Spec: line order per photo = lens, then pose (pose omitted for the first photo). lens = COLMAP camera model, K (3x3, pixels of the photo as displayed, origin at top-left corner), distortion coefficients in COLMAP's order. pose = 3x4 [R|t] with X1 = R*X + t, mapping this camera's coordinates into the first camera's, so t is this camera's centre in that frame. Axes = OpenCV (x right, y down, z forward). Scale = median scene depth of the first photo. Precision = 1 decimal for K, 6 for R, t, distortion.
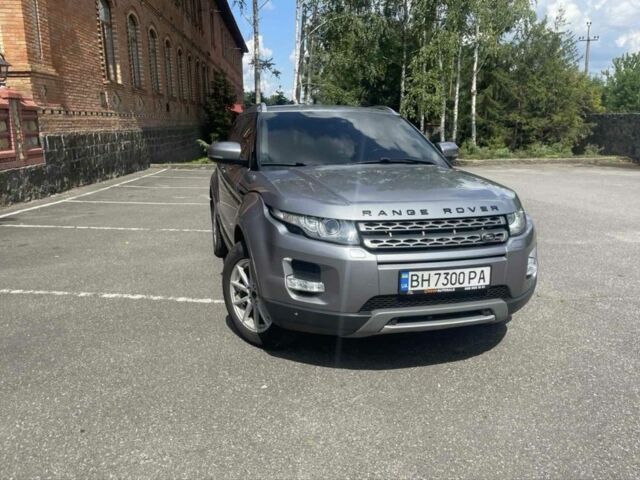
lens RADIAL K [[483.6, 0, 325.4], [0, 483.6, 247.0], [0, 0, 1]] dist [0.086755, -0.118750]
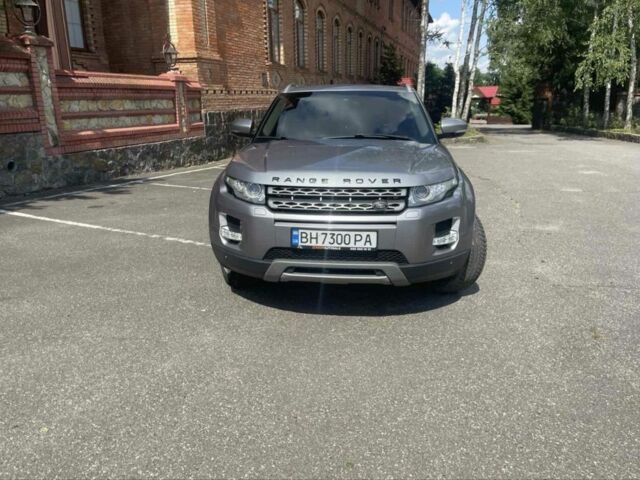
lens RADIAL K [[482.5, 0, 320.0], [0, 482.5, 240.0], [0, 0, 1]] dist [0.084603, -0.114528]
pose [[0.932105, 0.087725, -0.351405, 0.427263], [-0.074152, 0.995894, 0.051928, 0.007179], [0.354517, -0.022345, 0.934782, -0.067241]]
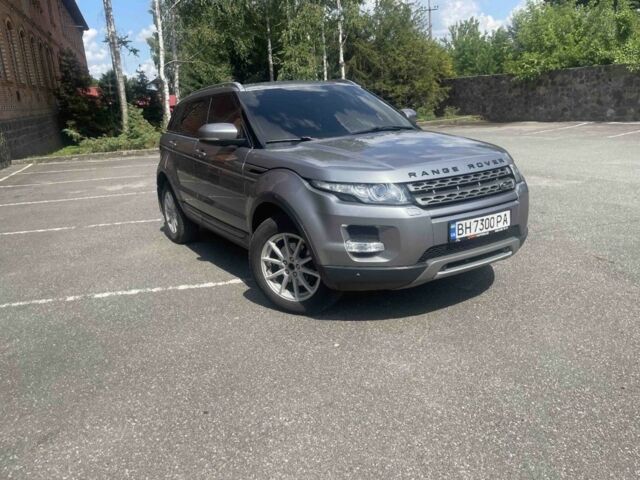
lens RADIAL K [[482.5, 0, 320.0], [0, 482.5, 240.0], [0, 0, 1]] dist [0.084603, -0.114528]
pose [[0.962977, -0.131562, 0.235301, -0.272480], [0.123397, 0.991139, 0.049163, -0.001771], [-0.239684, -0.018307, 0.970678, -0.023281]]
